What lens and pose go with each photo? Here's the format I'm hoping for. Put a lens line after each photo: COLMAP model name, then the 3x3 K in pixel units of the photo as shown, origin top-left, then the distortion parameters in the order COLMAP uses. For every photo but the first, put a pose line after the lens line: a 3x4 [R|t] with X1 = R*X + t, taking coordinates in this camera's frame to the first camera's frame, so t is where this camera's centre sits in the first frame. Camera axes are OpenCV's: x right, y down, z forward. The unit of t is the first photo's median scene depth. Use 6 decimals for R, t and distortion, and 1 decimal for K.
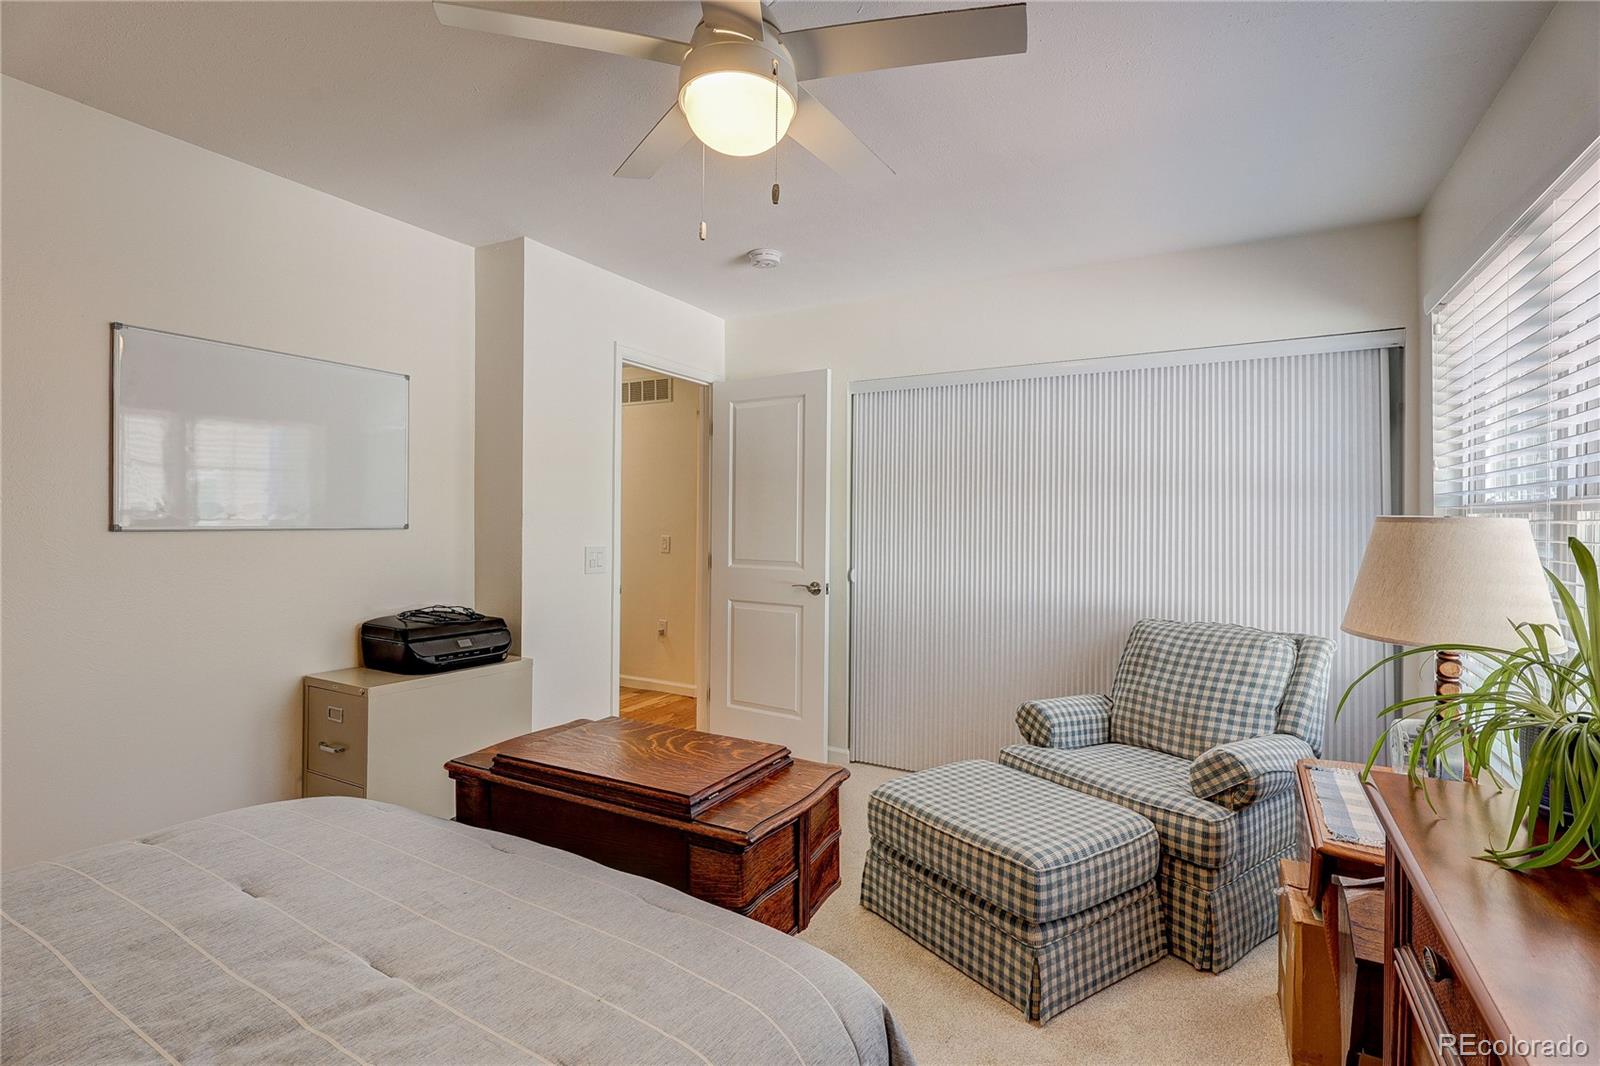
lens RADIAL K [[750.6, 0, 803.1], [0, 750.6, 513.9], [0, 0, 1]] dist [0.003620, 0.001435]
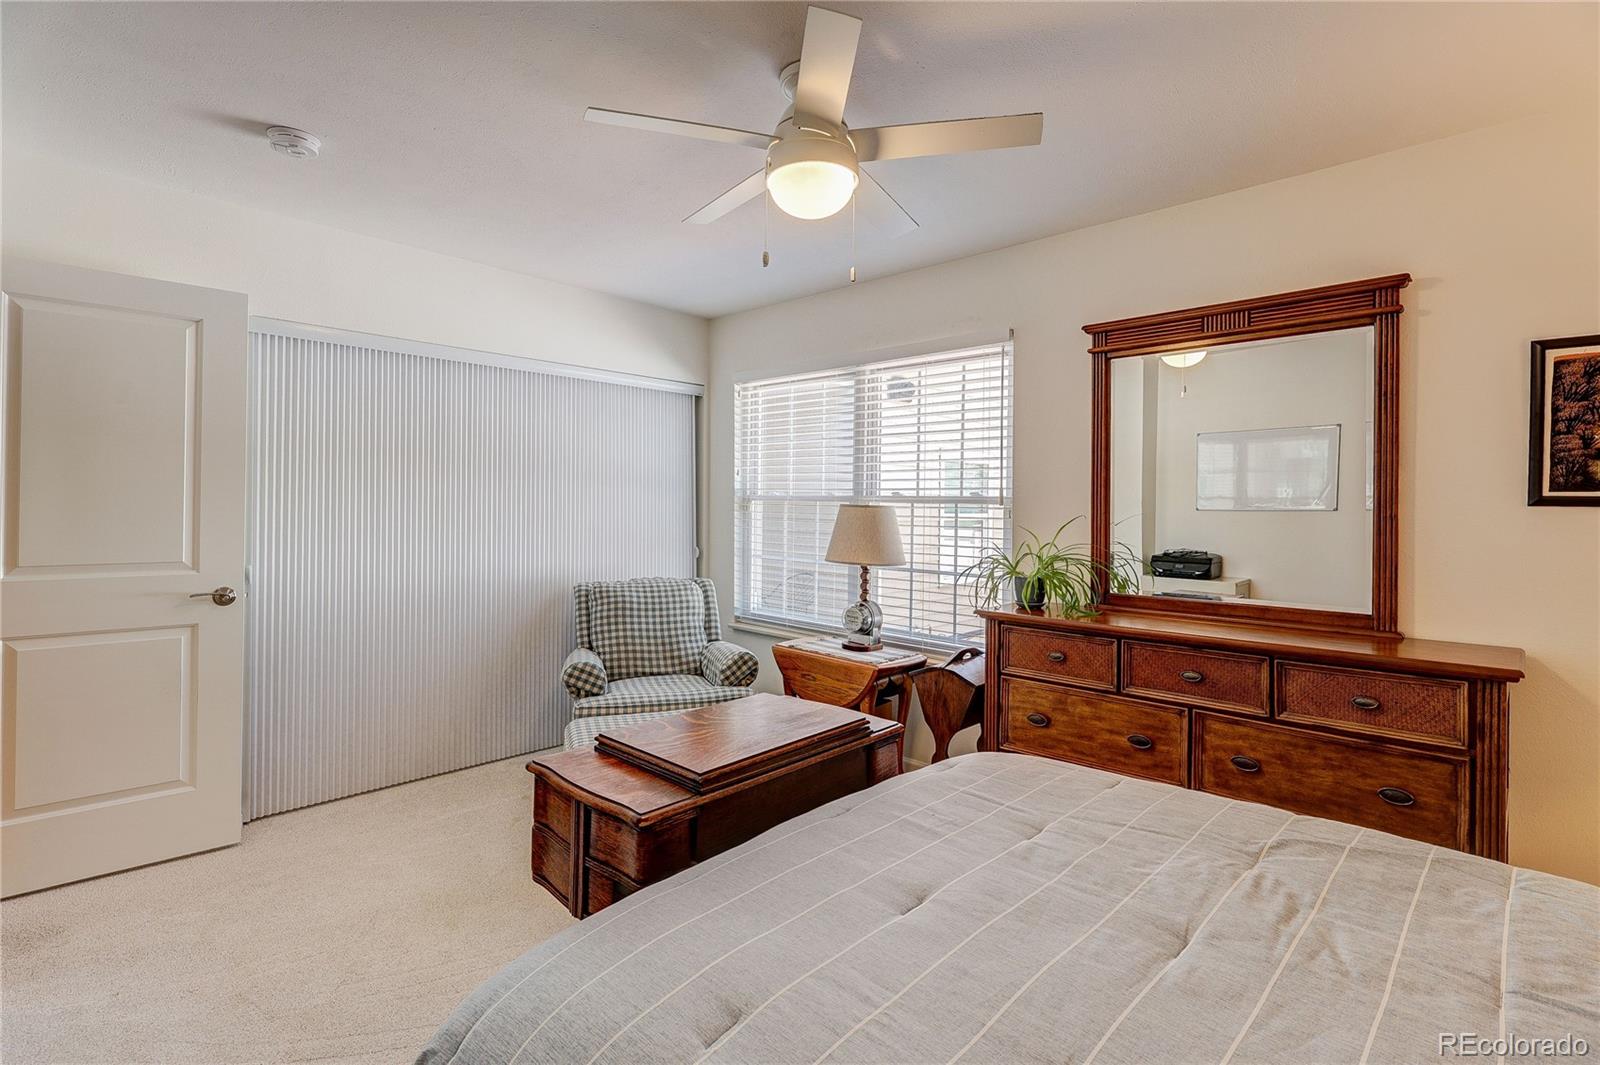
lens RADIAL K [[750.6, 0, 803.1], [0, 750.6, 513.4], [0, 0, 1]] dist [0.003620, 0.001435]
pose [[0.250430, -0.014654, 0.968024, -0.757997], [-0.019893, 0.999596, 0.020278, -0.007932], [-0.967930, -0.024335, 0.250037, 0.402950]]
